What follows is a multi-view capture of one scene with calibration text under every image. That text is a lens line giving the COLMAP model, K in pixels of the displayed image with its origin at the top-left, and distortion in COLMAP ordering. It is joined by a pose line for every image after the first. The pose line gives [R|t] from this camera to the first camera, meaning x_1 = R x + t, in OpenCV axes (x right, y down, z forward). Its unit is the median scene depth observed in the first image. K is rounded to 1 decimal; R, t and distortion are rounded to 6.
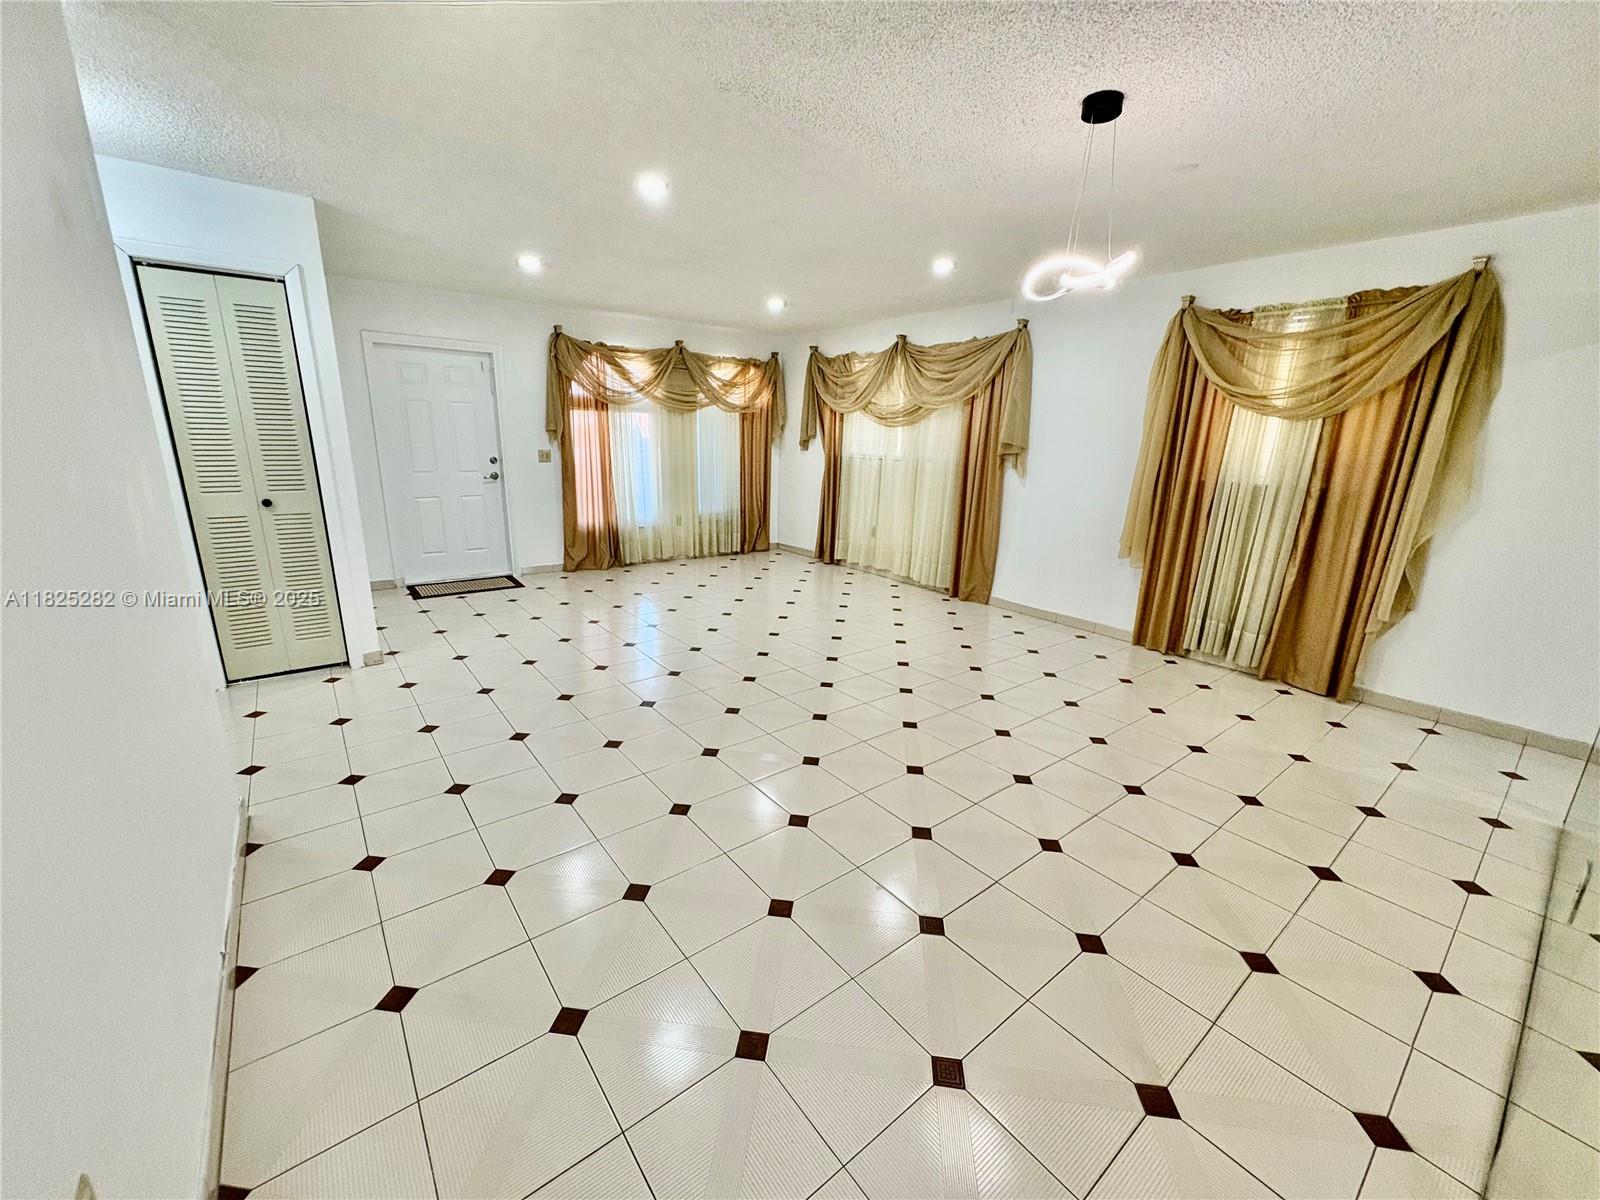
lens RADIAL K [[637.9, 0, 800.0], [0, 637.9, 600.0], [0, 0, 1]] dist [0.000437, 0.000171]
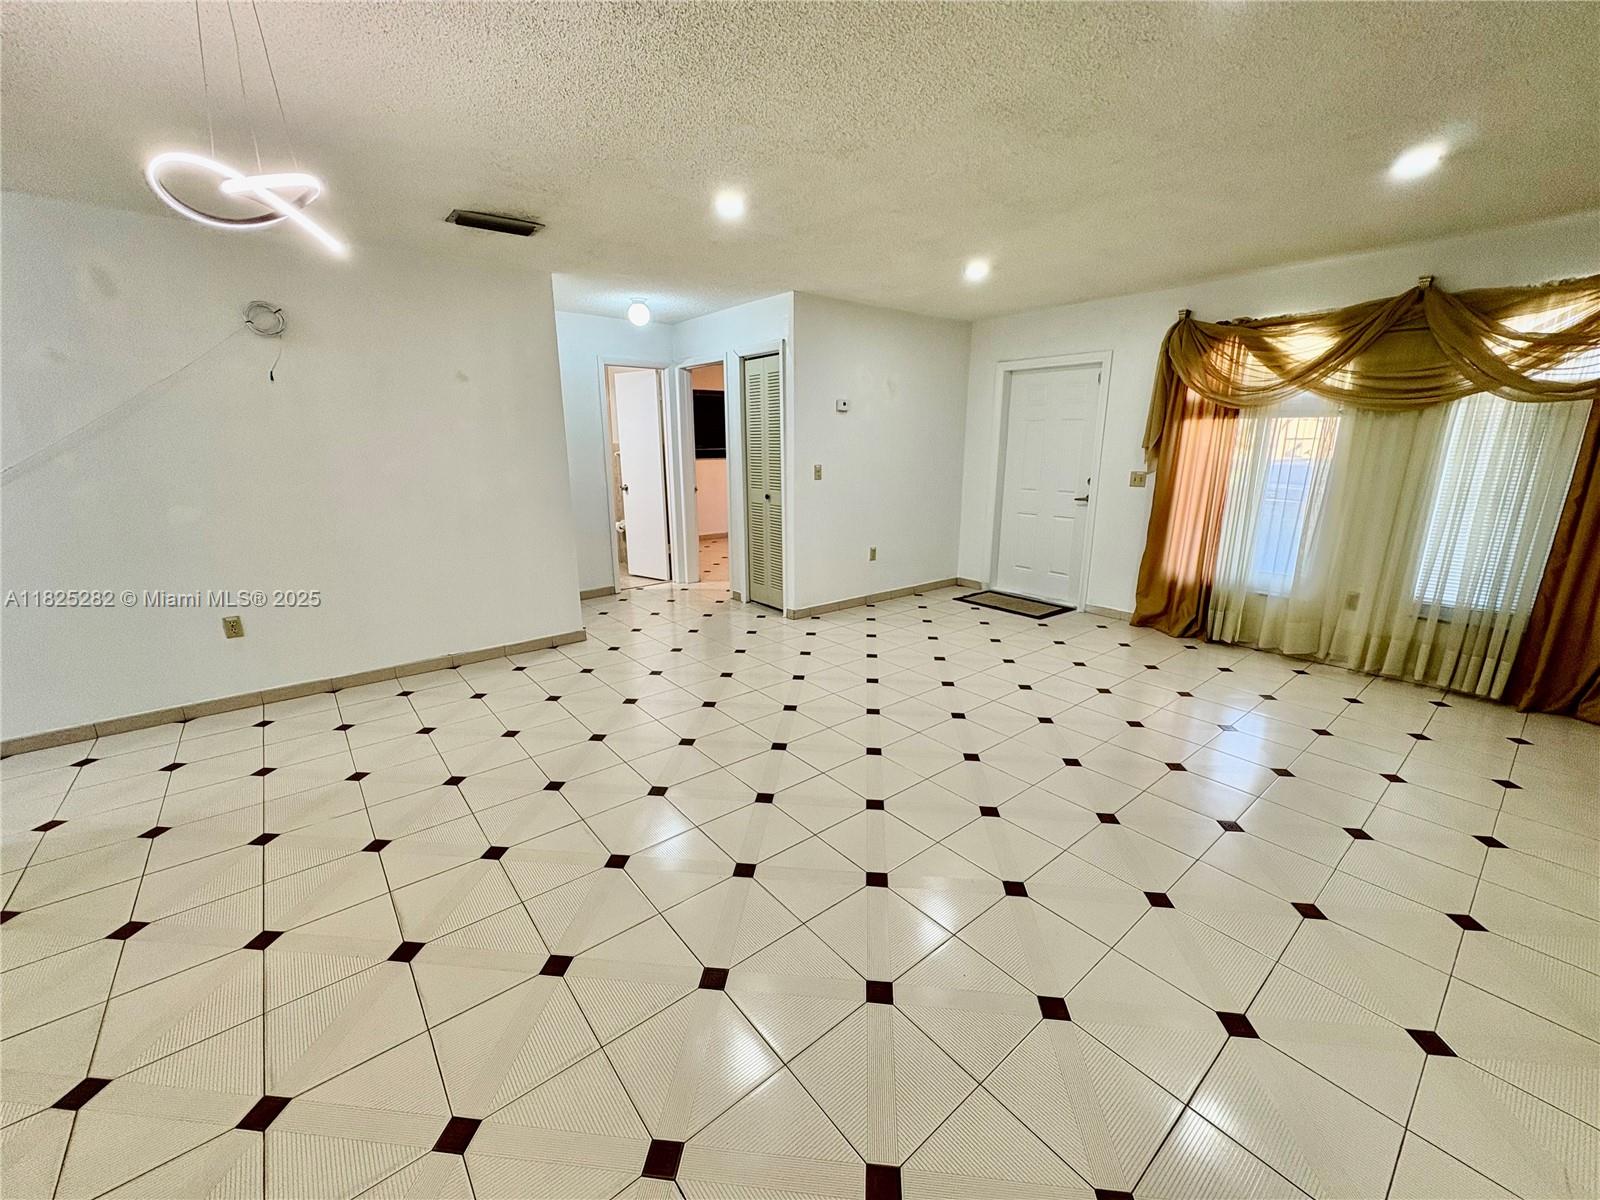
lens RADIAL K [[637.9, 0, 800.0], [0, 637.9, 600.0], [0, 0, 1]] dist [0.000437, 0.000171]
pose [[0.018534, 0.222281, -0.974806, 0.398579], [-0.247187, 0.945727, 0.210950, -0.137729], [0.968791, 0.237050, 0.072473, 0.533233]]
